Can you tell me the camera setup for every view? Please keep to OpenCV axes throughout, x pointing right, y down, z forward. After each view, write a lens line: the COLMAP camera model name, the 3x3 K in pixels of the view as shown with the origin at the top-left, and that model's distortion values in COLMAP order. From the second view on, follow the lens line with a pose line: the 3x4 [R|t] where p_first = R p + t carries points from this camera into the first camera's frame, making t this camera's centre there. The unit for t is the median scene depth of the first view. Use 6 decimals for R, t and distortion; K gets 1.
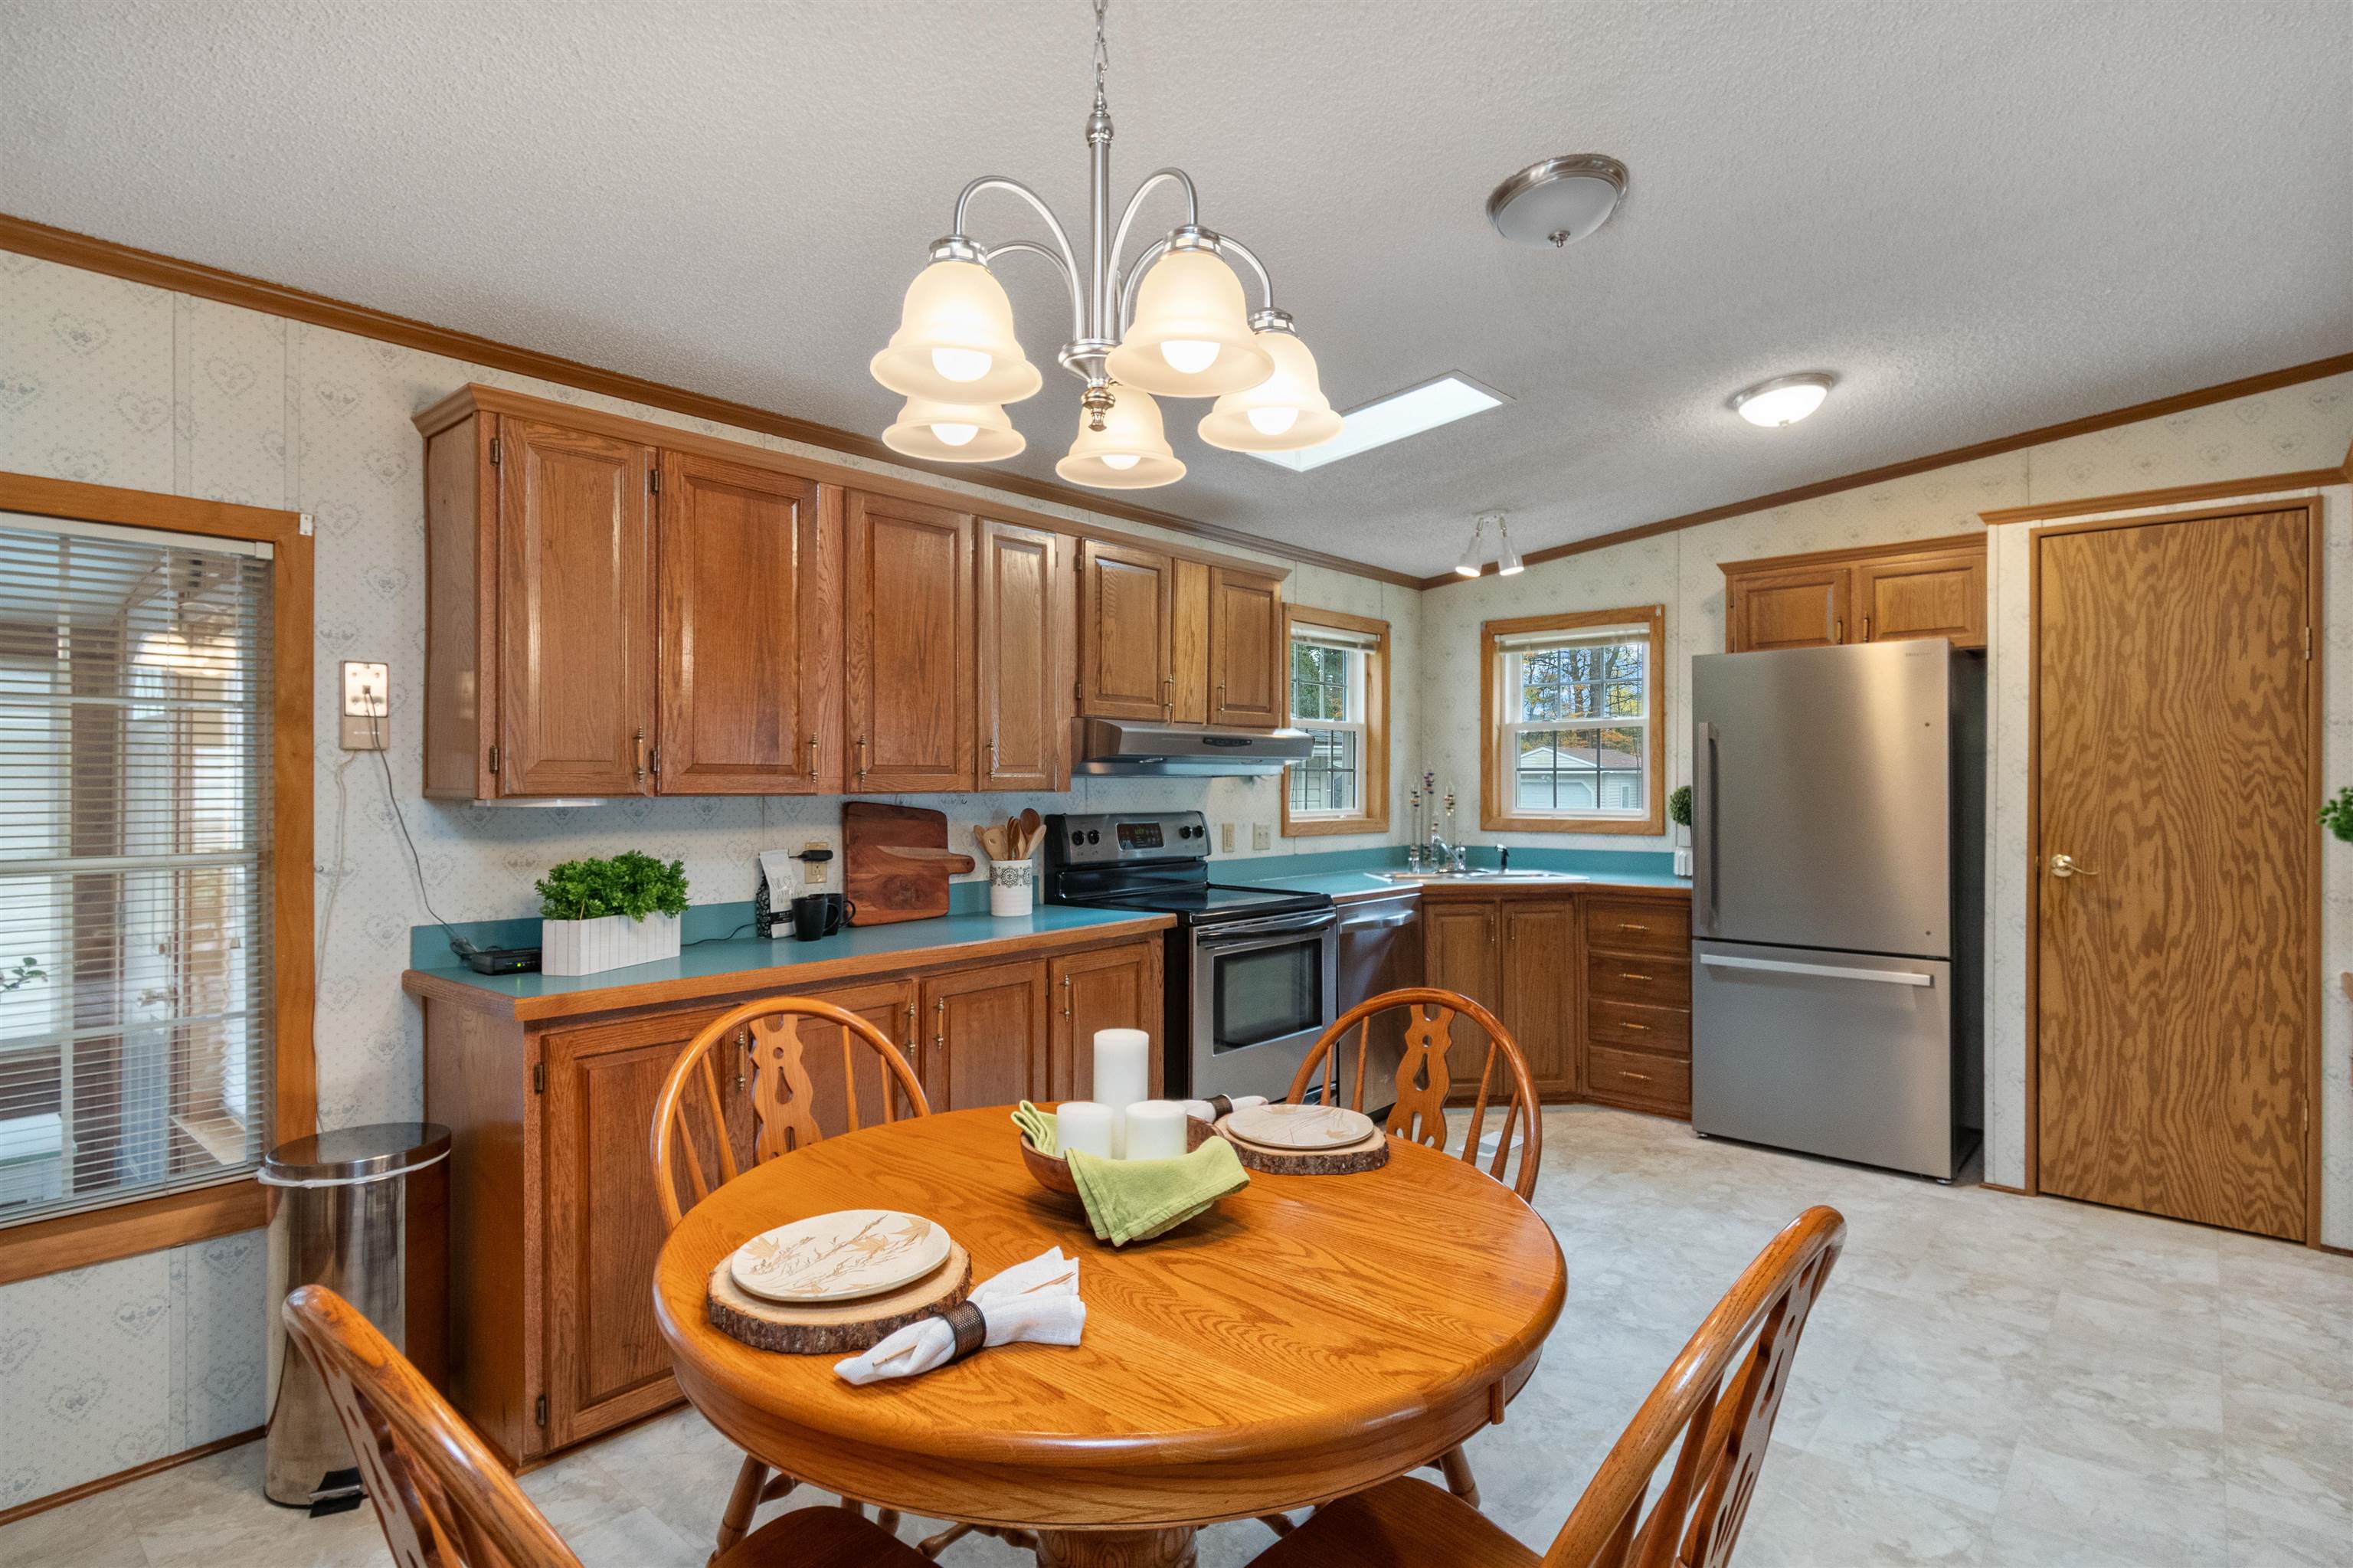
lens RADIAL K [[1177.8, 0, 1189.6], [0, 1177.8, 781.4], [0, 0, 1]] dist [-0.000251, 0.000938]
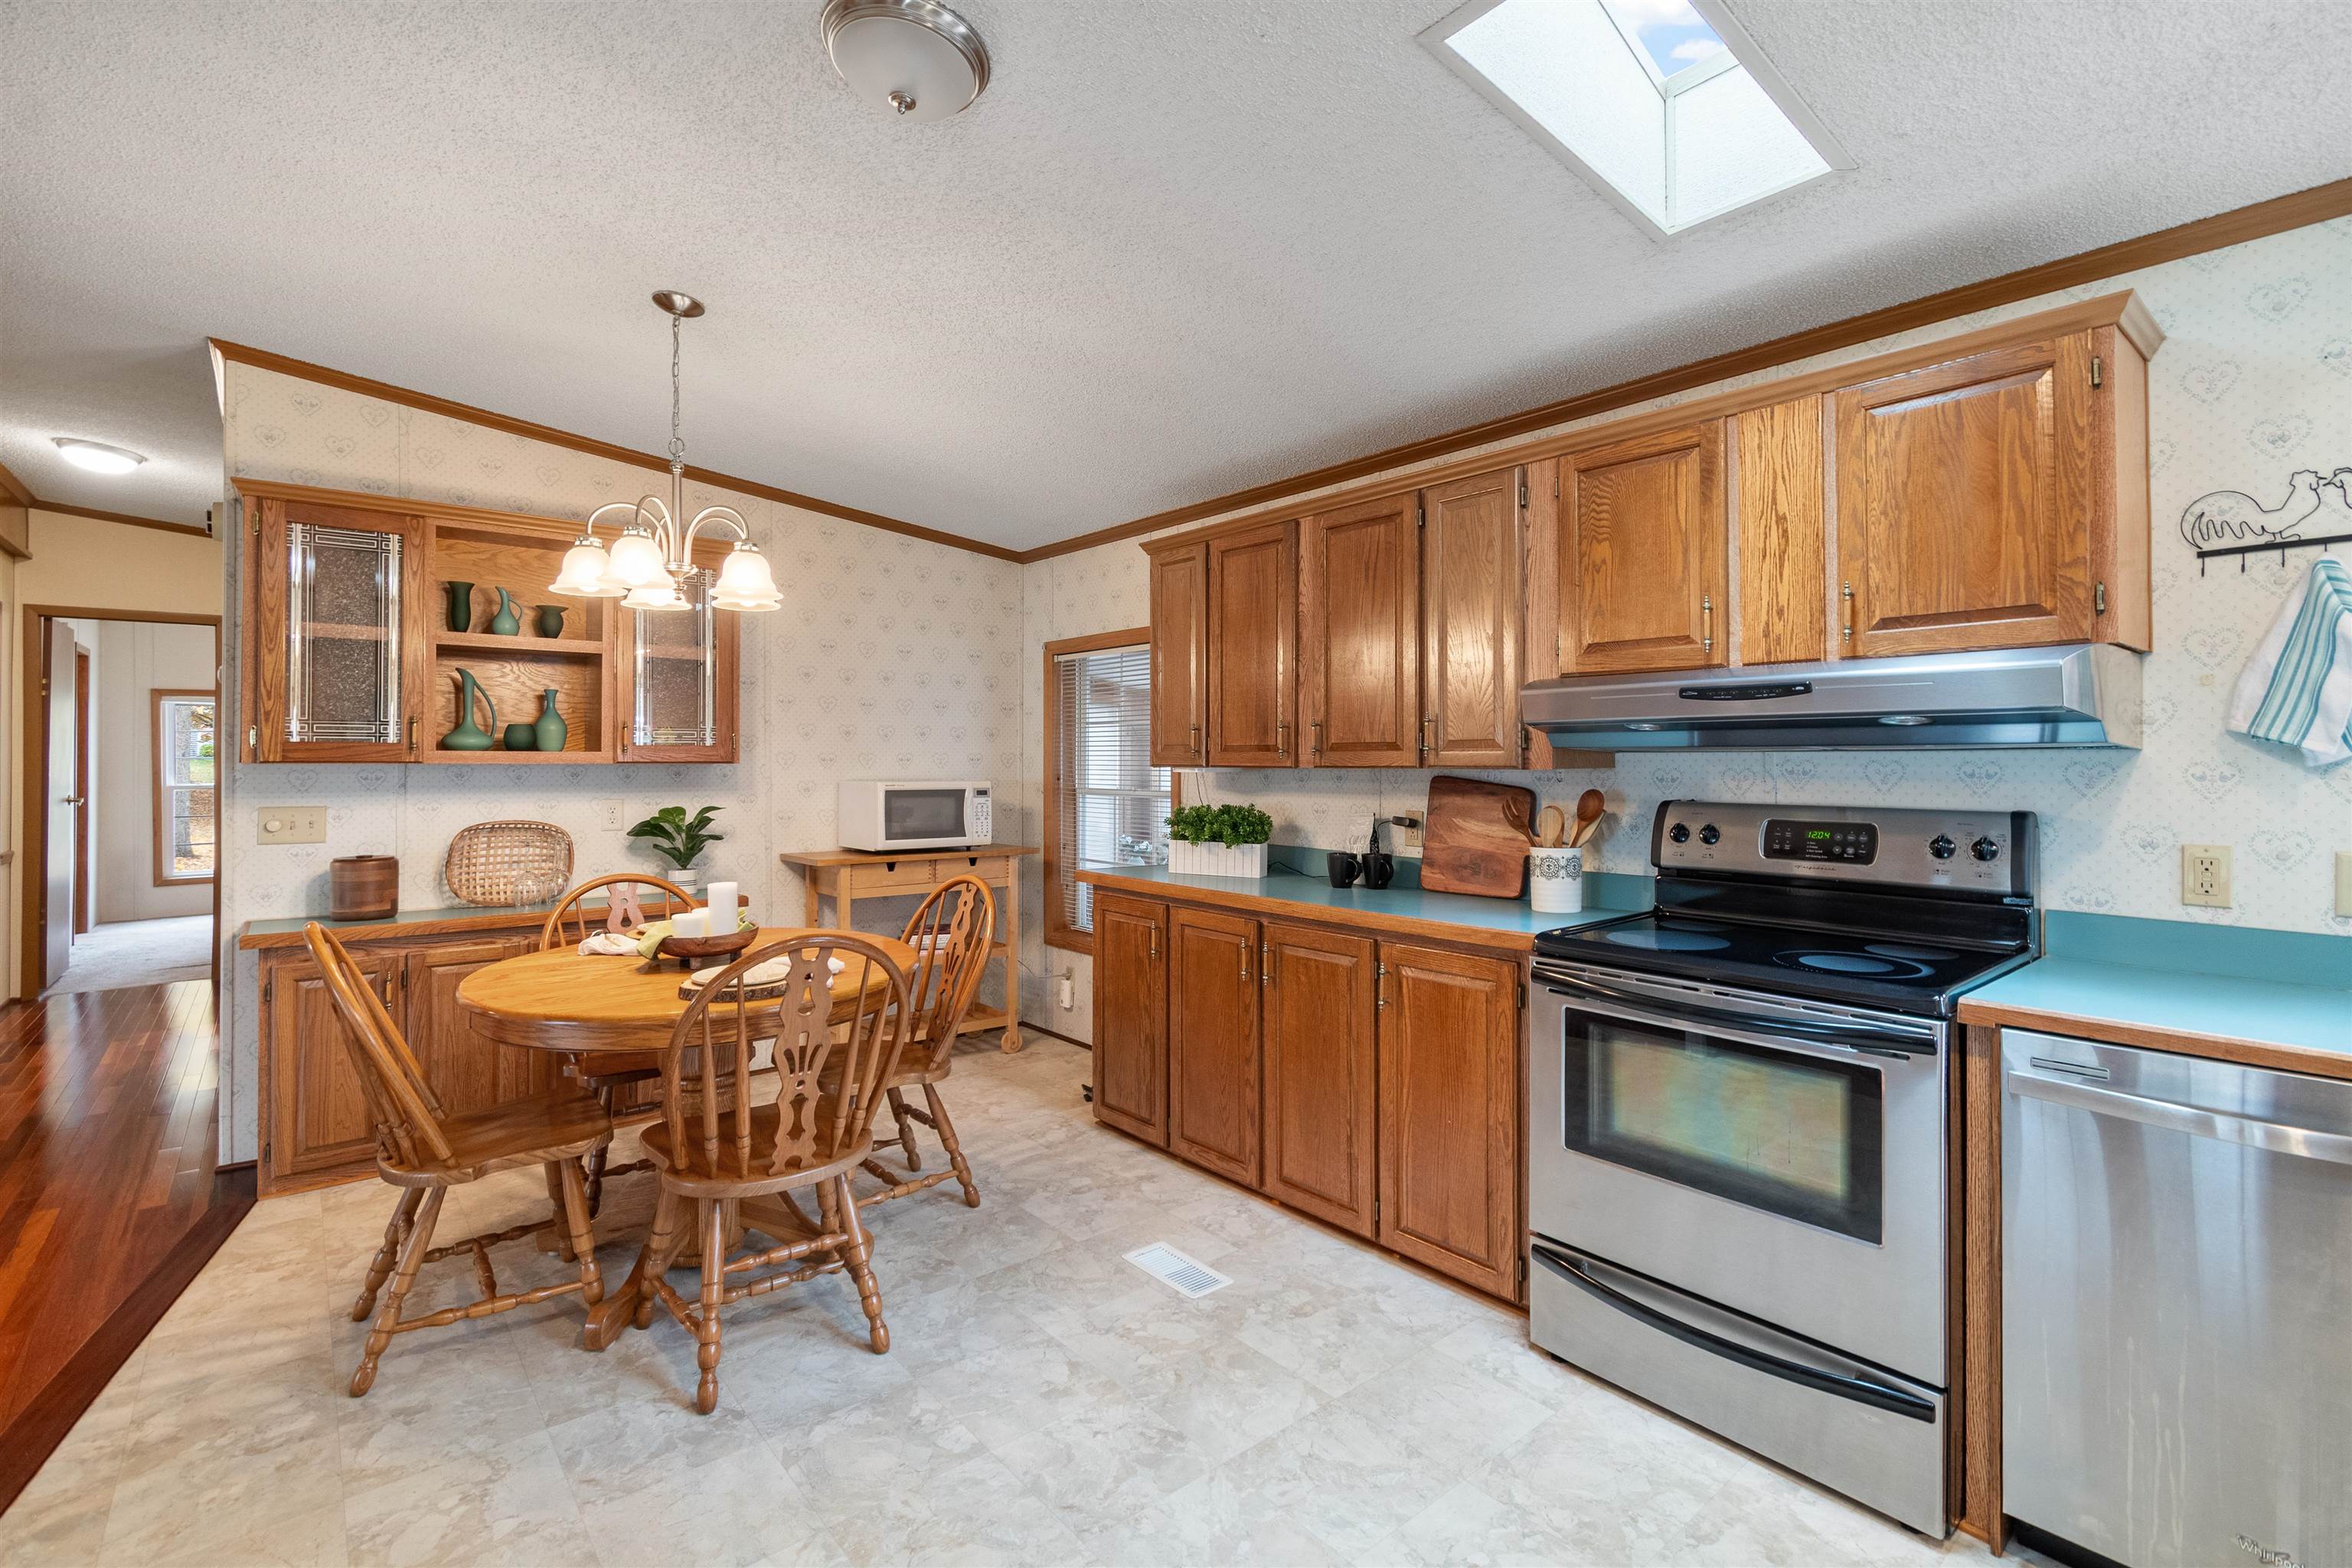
lens RADIAL K [[1063.5, 0, 1179.9], [0, 1063.5, 752.3], [0, 0, 1]] dist [0.002794, -0.001580]
pose [[-0.162882, -0.004640, -0.986635, 0.693046], [0.000940, 0.999988, -0.004858, 0.000224], [0.986645, -0.001719, -0.162876, 0.890155]]
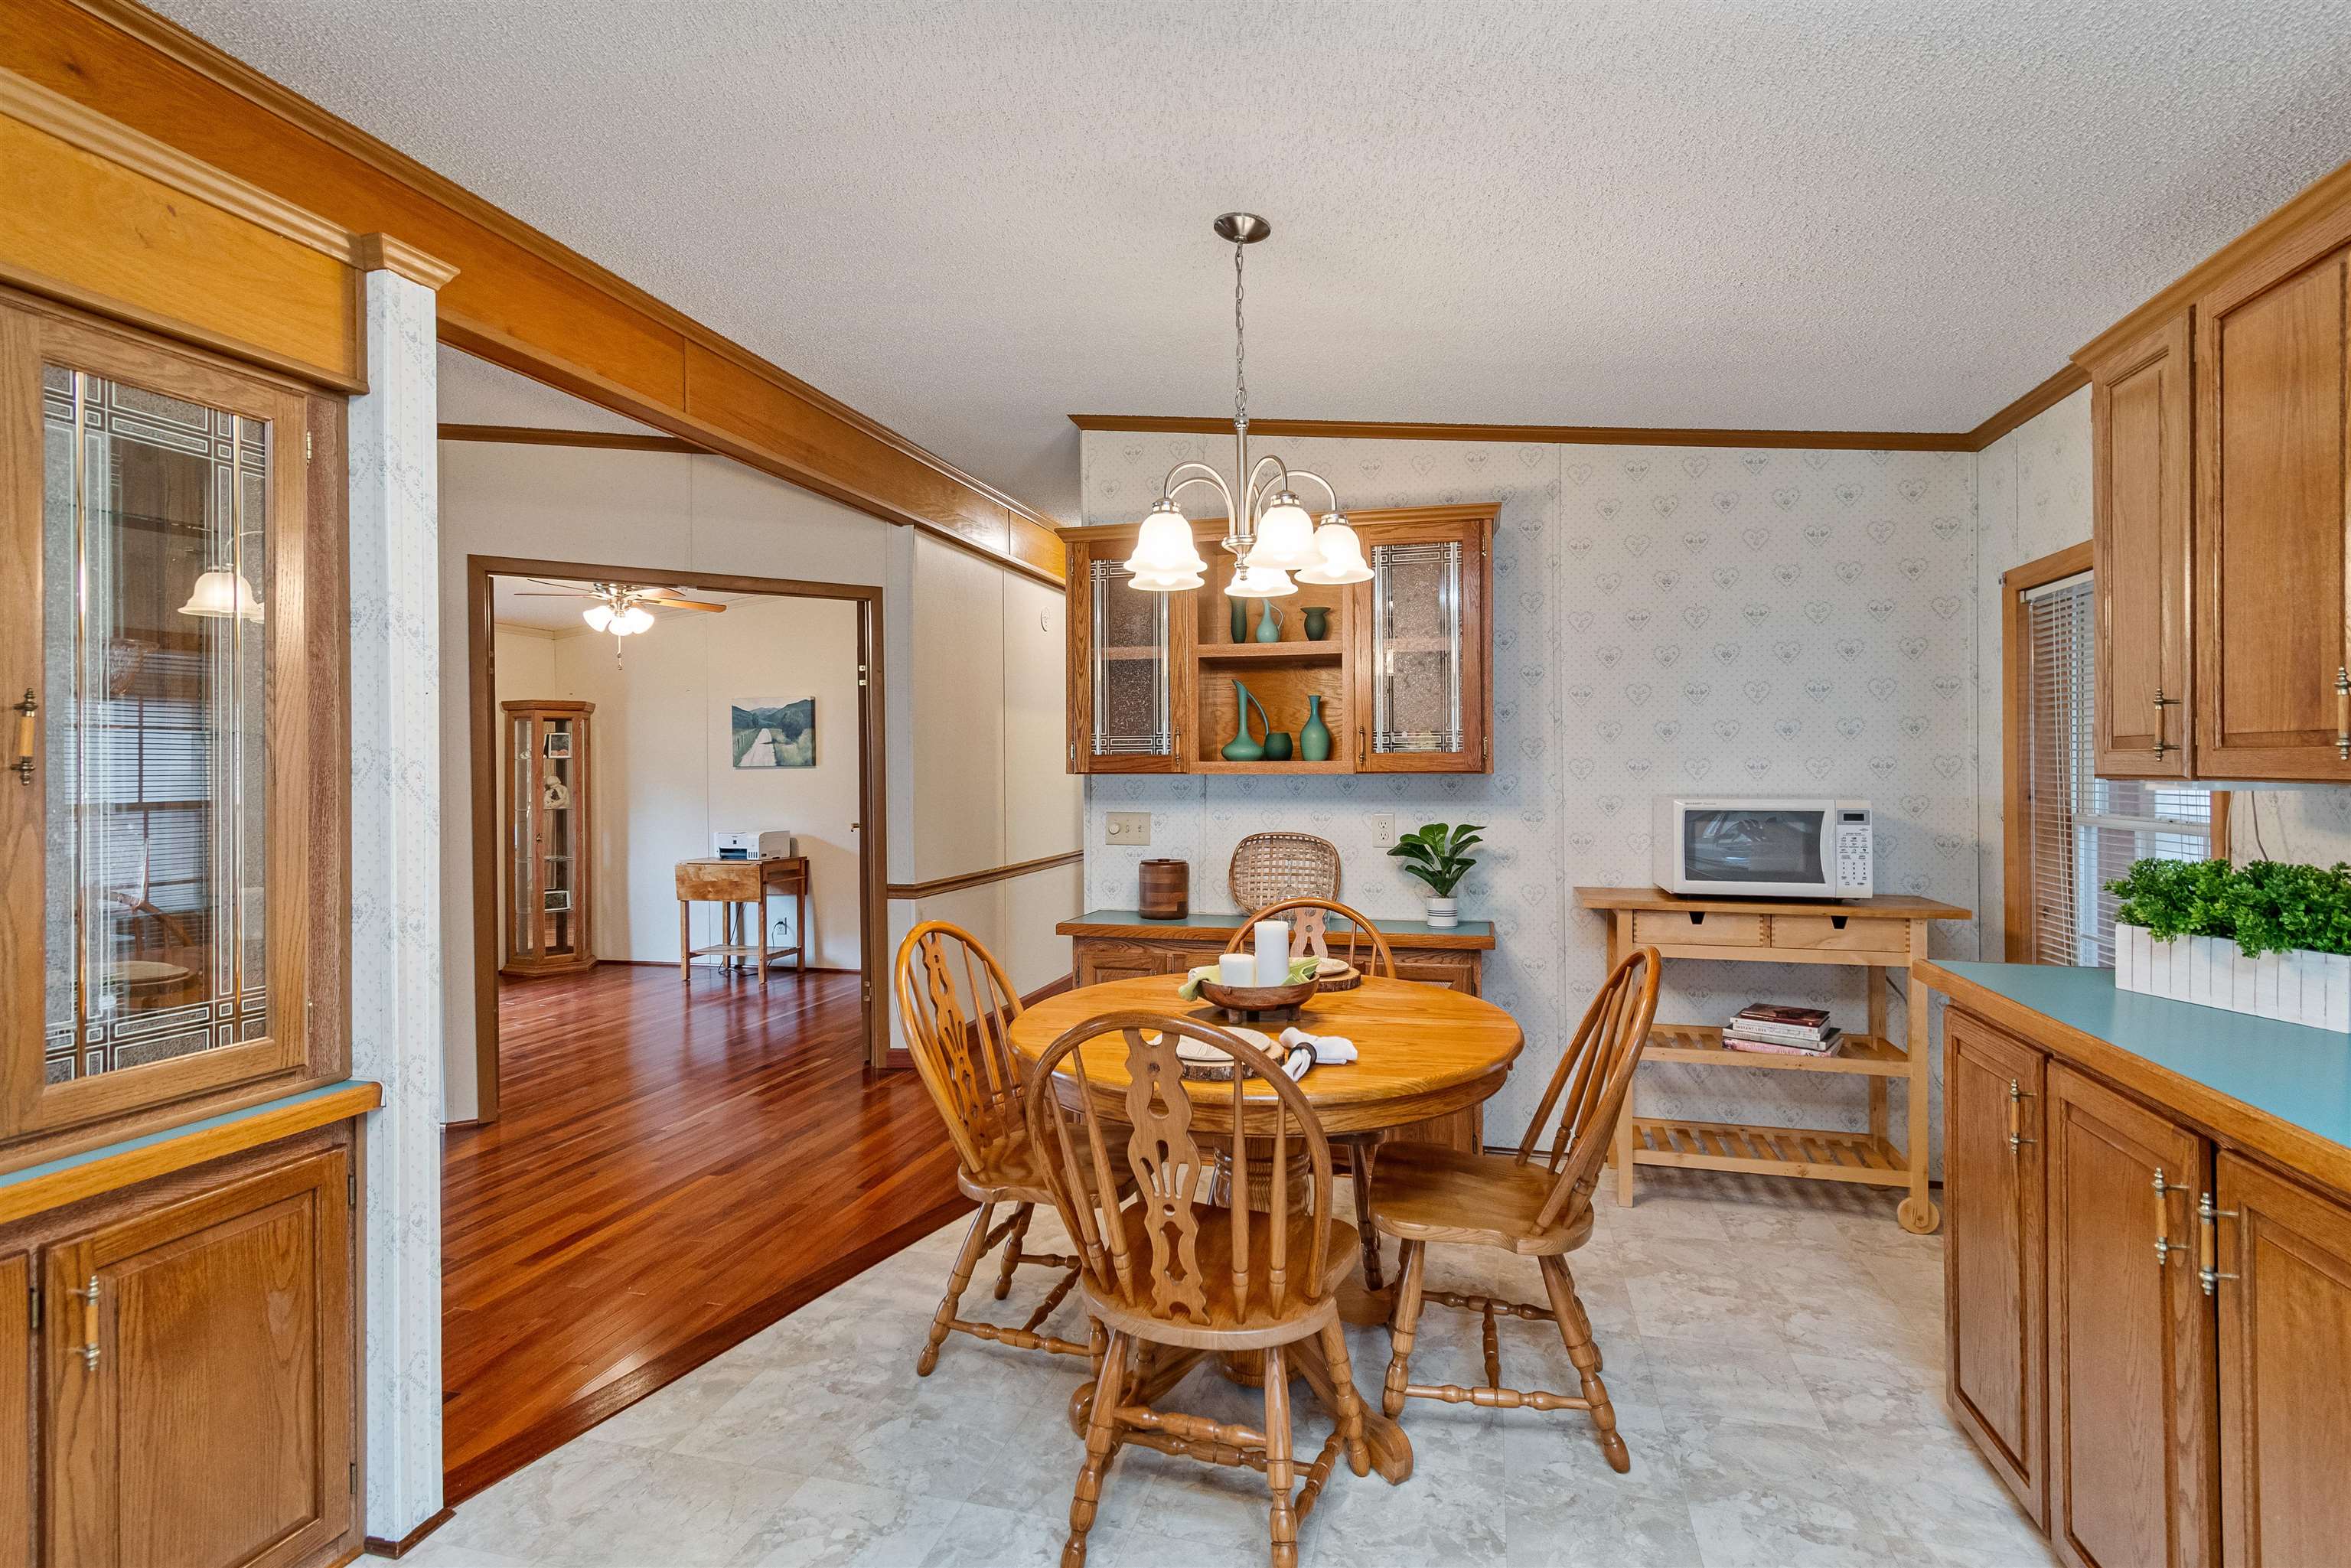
lens RADIAL K [[1135.6, 0, 1192.8], [0, 1135.6, 766.2], [0, 0, 1]] dist [0.008569, -0.000768]
pose [[-0.896571, 0.005732, -0.442863, 0.315856], [0.007697, 0.999967, -0.002640, 0.000587], [0.442833, -0.005776, -0.896585, 1.019517]]
